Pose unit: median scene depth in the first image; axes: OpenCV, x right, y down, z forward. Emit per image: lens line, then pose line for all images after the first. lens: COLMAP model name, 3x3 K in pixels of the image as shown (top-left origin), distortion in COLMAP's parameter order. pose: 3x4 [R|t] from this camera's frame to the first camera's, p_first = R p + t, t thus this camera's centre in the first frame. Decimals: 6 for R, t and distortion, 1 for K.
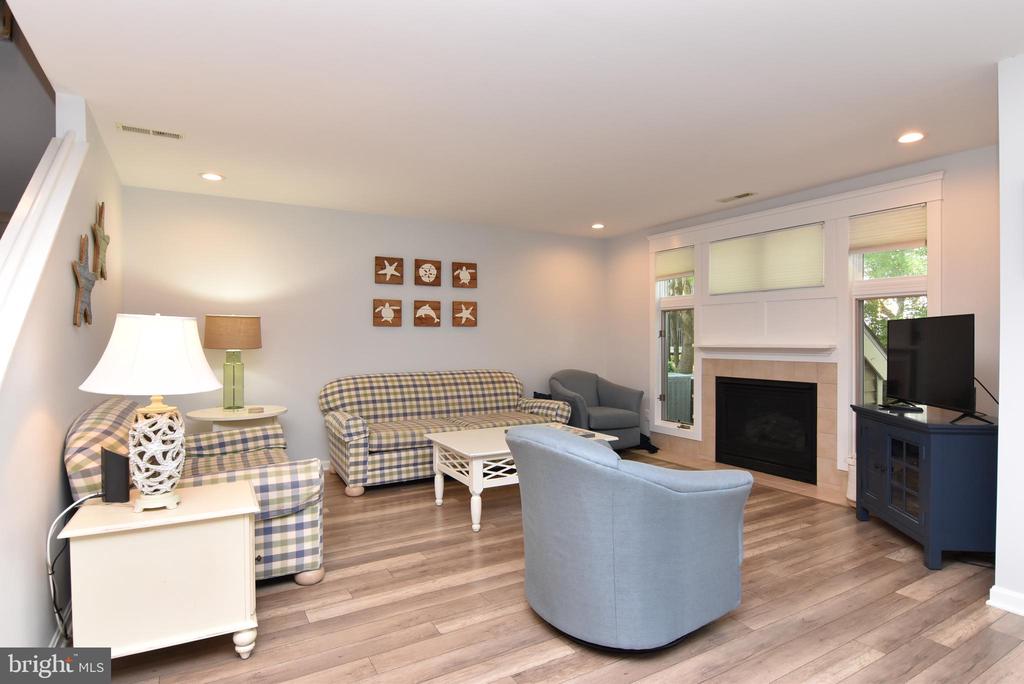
lens RADIAL K [[544.9, 0, 514.8], [0, 544.9, 343.1], [0, 0, 1]] dist [0.003316, -0.017890]
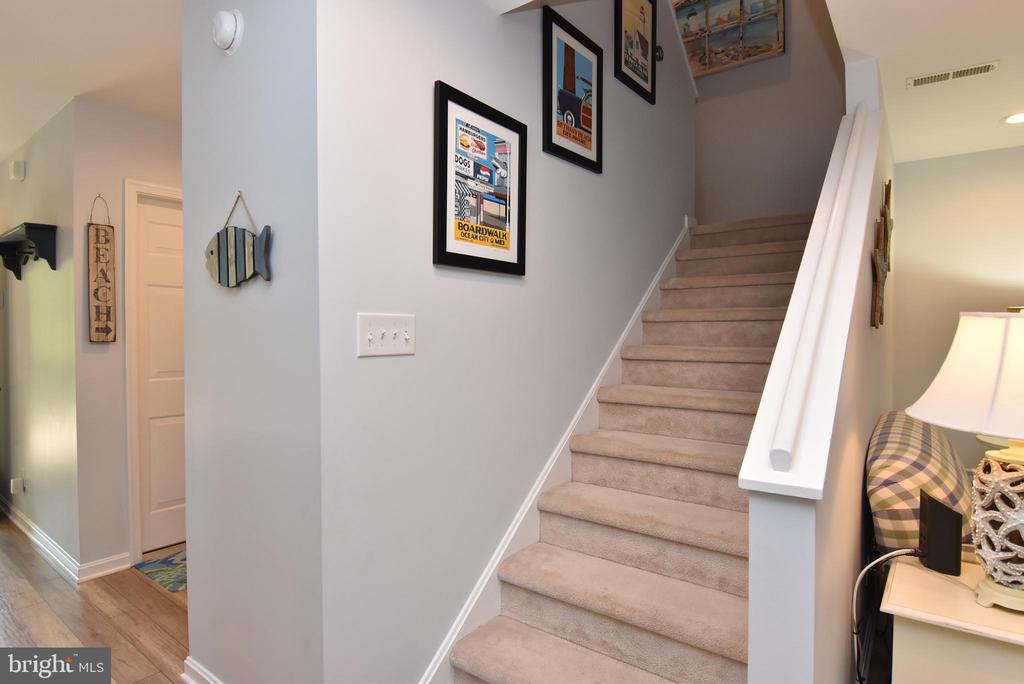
lens RADIAL K [[544.9, 0, 514.8], [0, 544.9, 343.1], [0, 0, 1]] dist [0.003316, -0.017890]
pose [[0.380558, 0.016042, -0.924618, -0.191108], [-0.006694, 0.999871, 0.014593, -0.012192], [0.924733, 0.000636, 0.380616, 0.130201]]
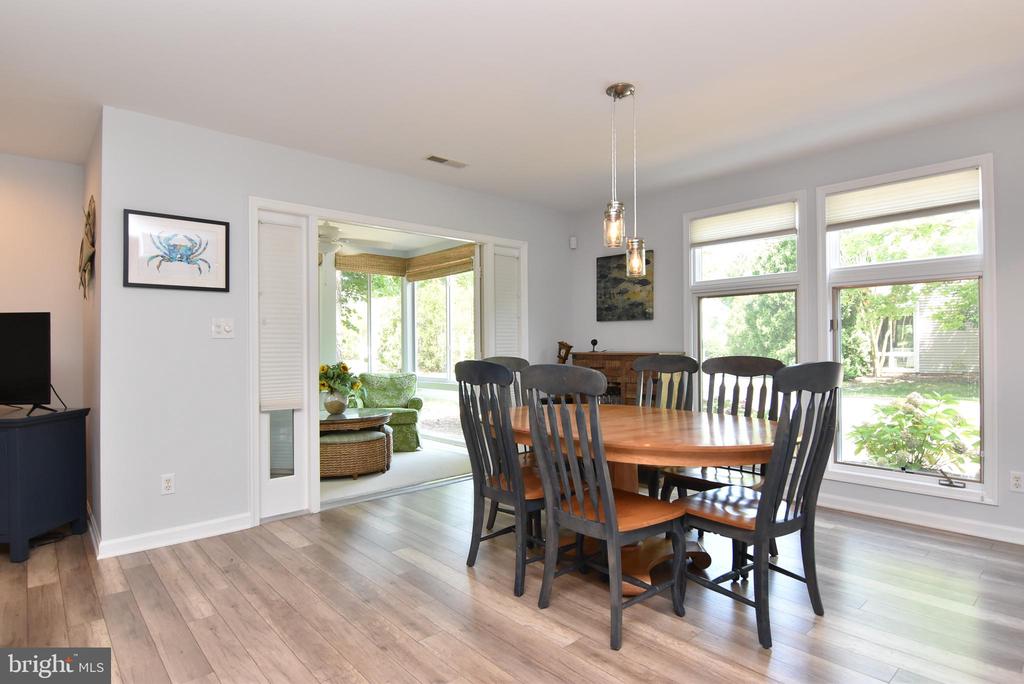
lens RADIAL K [[544.9, 0, 514.8], [0, 544.9, 343.1], [0, 0, 1]] dist [0.003316, -0.017890]
pose [[-0.201807, 0.007734, 0.979395, -0.365283], [0.015687, 0.999866, -0.004663, 0.025900], [-0.979300, 0.014423, -0.201901, 0.266295]]
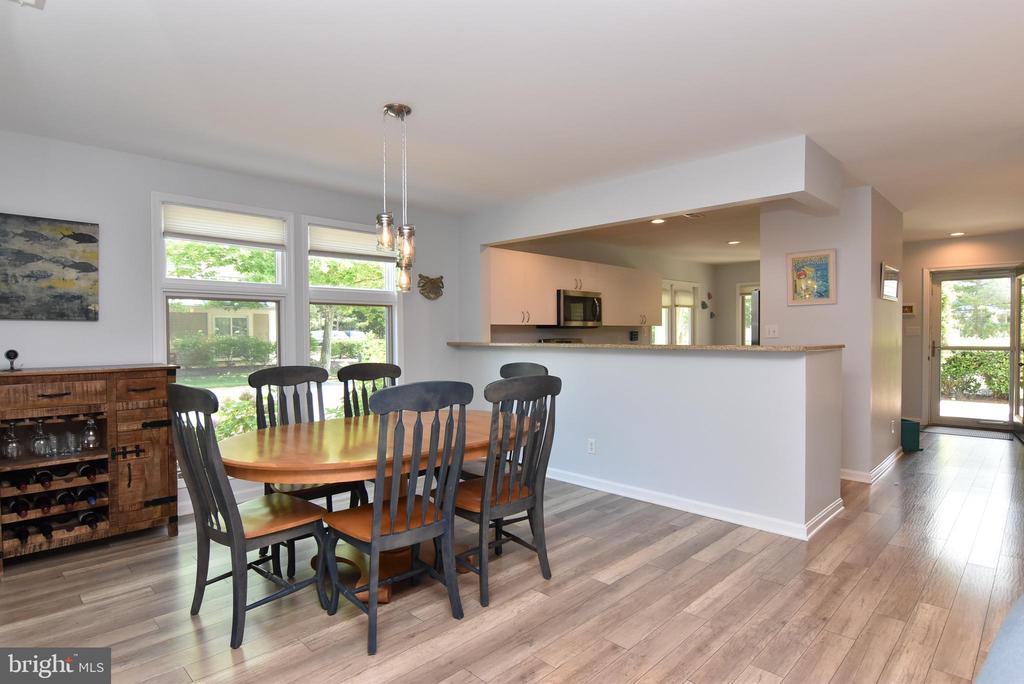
lens RADIAL K [[544.9, 0, 514.8], [0, 544.9, 343.1], [0, 0, 1]] dist [0.003316, -0.017890]
pose [[-0.965876, 0.011683, -0.258740, 0.528210], [0.005452, 0.999678, 0.024787, -0.018732], [0.258947, 0.022531, -0.965629, 0.861406]]
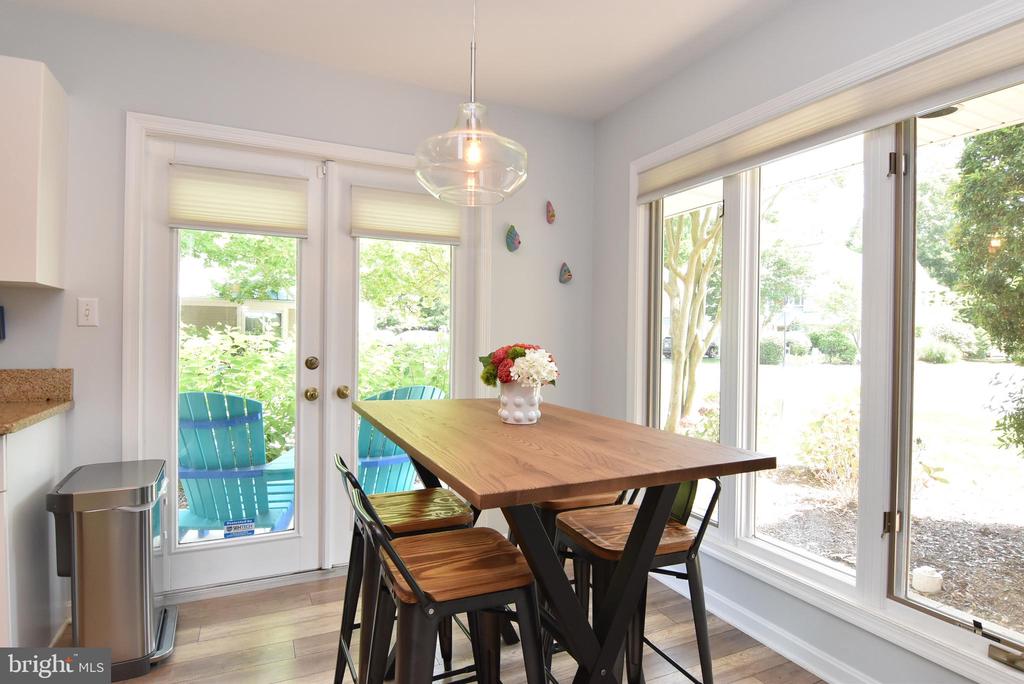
lens RADIAL K [[544.9, 0, 514.8], [0, 544.9, 343.1], [0, 0, 1]] dist [0.003316, -0.017890]
pose [[-0.996789, -0.014914, 0.078673, -1.363177], [-0.013547, 0.999748, 0.017880, 0.016644], [-0.078920, 0.016757, -0.996740, -0.853245]]
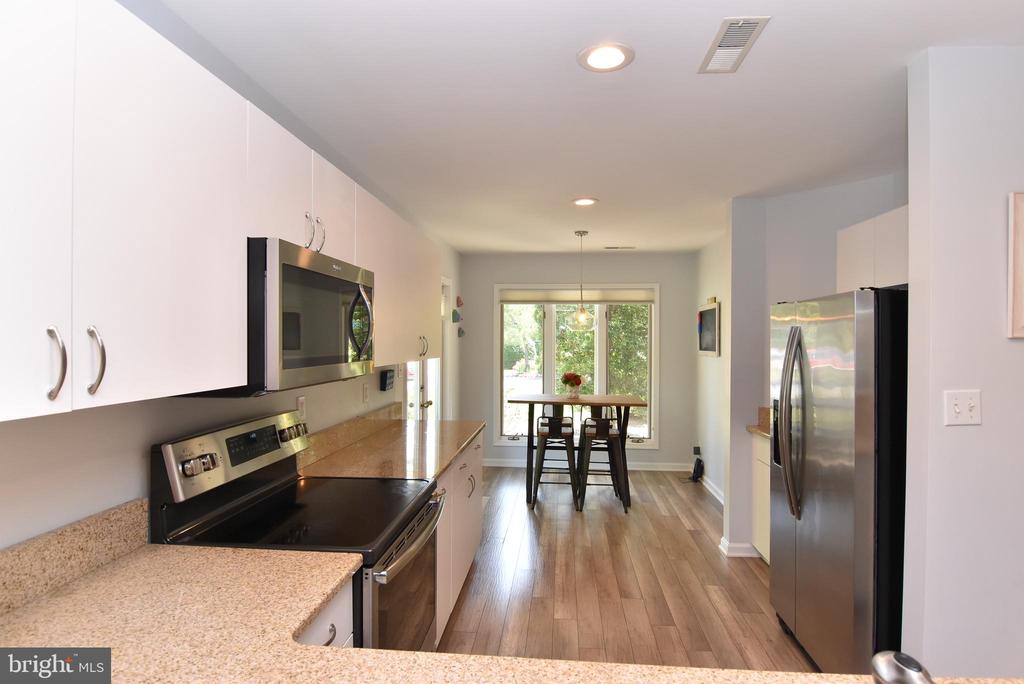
lens RADIAL K [[544.9, 0, 514.8], [0, 544.9, 343.1], [0, 0, 1]] dist [0.003316, -0.017890]
pose [[-0.583967, 0.003403, -0.811770, 0.115809], [-0.008767, 0.999906, 0.010499, -0.077917], [0.811730, 0.013248, -0.583882, -0.548990]]
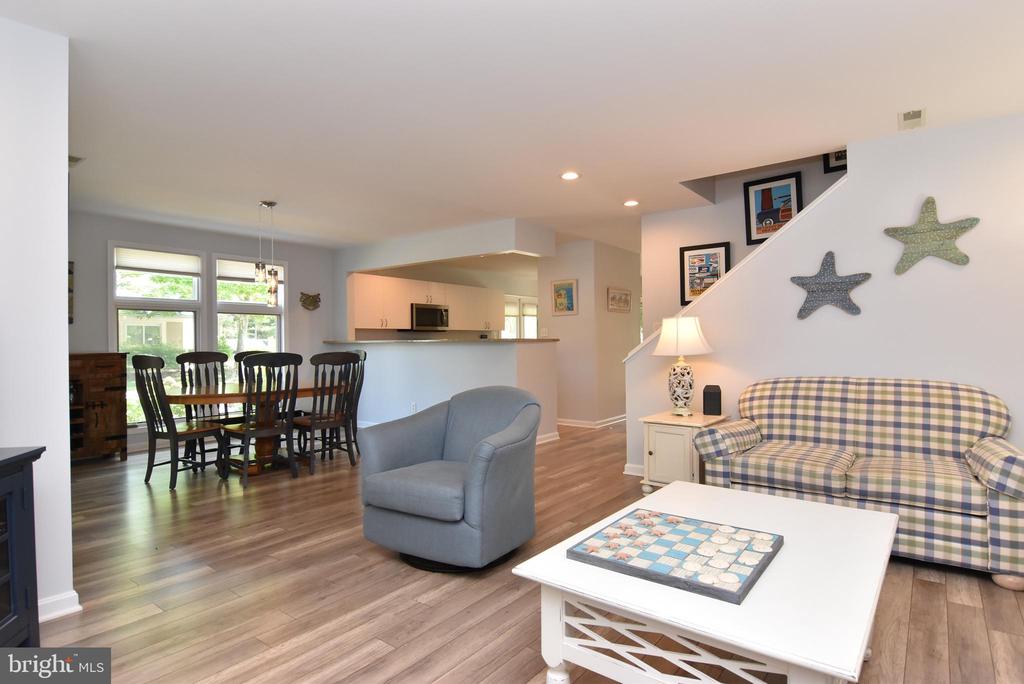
lens RADIAL K [[544.9, 0, 514.8], [0, 544.9, 343.1], [0, 0, 1]] dist [0.003316, -0.017890]
pose [[-0.925534, 0.010580, -0.378517, 0.415132], [0.007840, 0.999931, 0.008777, 0.015149], [0.378584, 0.005156, -0.925553, 1.691007]]
